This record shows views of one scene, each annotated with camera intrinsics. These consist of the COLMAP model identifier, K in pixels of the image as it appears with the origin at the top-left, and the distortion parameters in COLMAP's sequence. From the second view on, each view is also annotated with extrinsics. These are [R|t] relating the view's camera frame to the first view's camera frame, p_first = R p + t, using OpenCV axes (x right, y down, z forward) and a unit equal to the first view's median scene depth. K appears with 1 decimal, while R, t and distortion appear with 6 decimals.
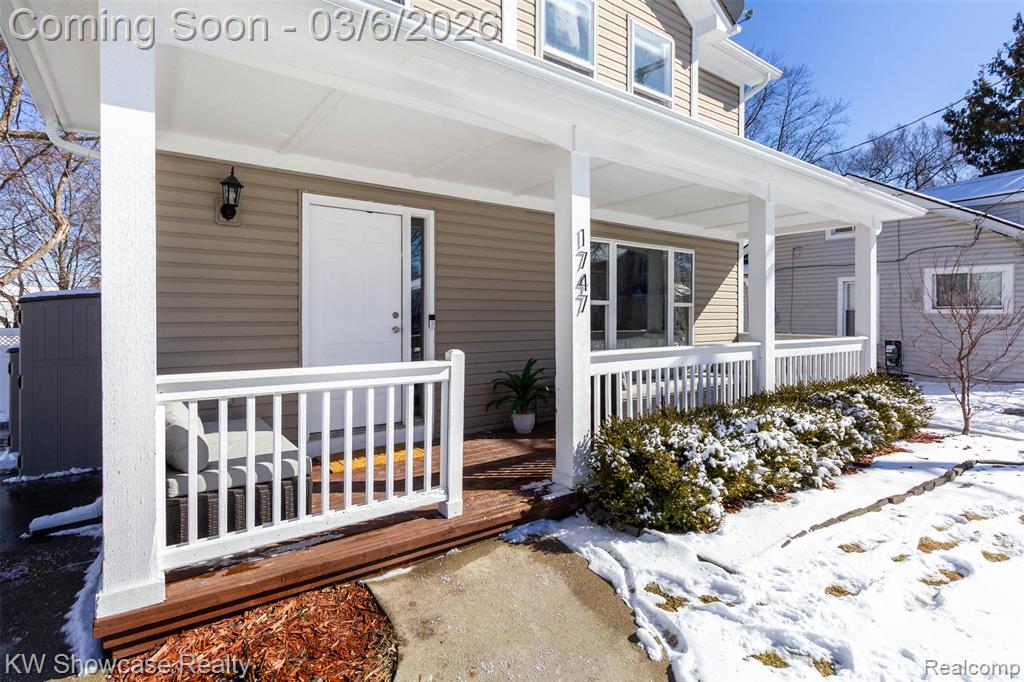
lens RADIAL K [[505.0, 0, 495.2], [0, 505.0, 320.9], [0, 0, 1]] dist [0.004609, 0.000619]
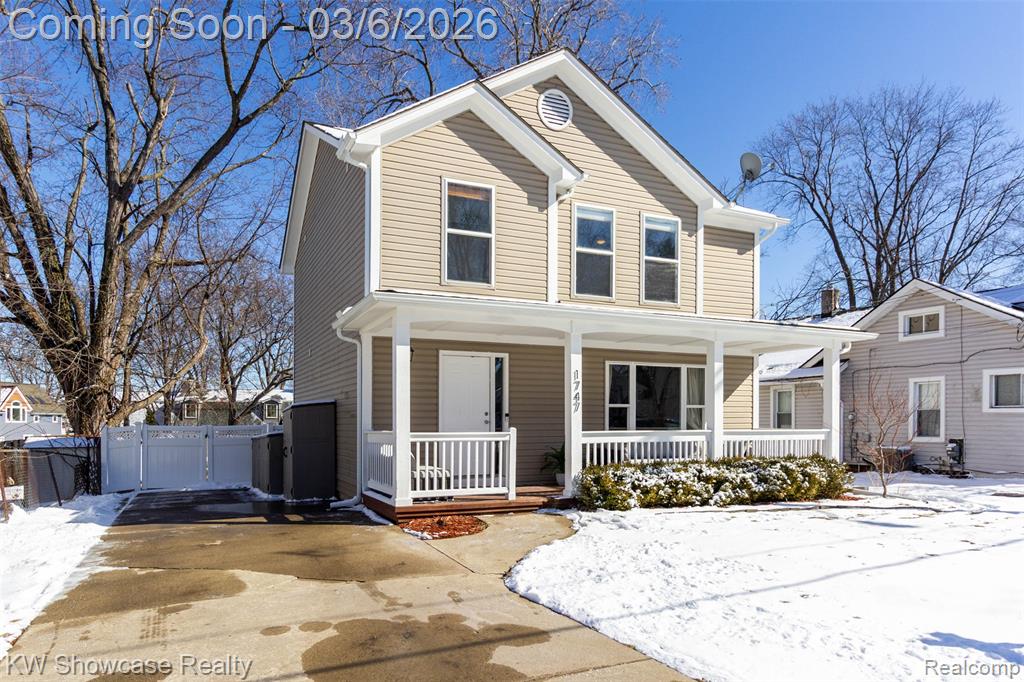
lens RADIAL K [[633.6, 0, 474.8], [0, 633.6, 428.4], [0, 0, 1]] dist [0.010558, 0.002487]
pose [[0.977999, 0.000722, -0.208608, 0.269531], [-0.000265, 0.999998, 0.002218, 0.041507], [0.208609, -0.002114, 0.977997, -1.405755]]
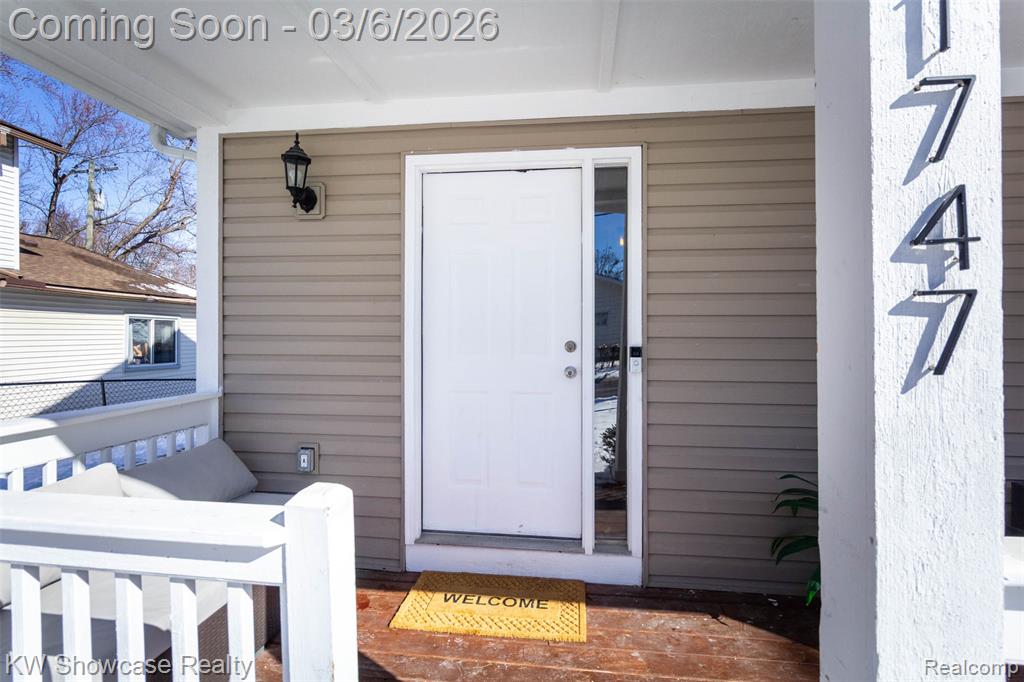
lens RADIAL K [[503.2, 0, 510.5], [0, 503.2, 330.8], [0, 0, 1]] dist [-0.010916, -0.000067]
pose [[0.736714, 0.002778, -0.676199, 0.161002], [-0.011911, 0.999890, -0.008869, -0.027271], [0.676100, 0.014588, 0.736666, 0.652953]]
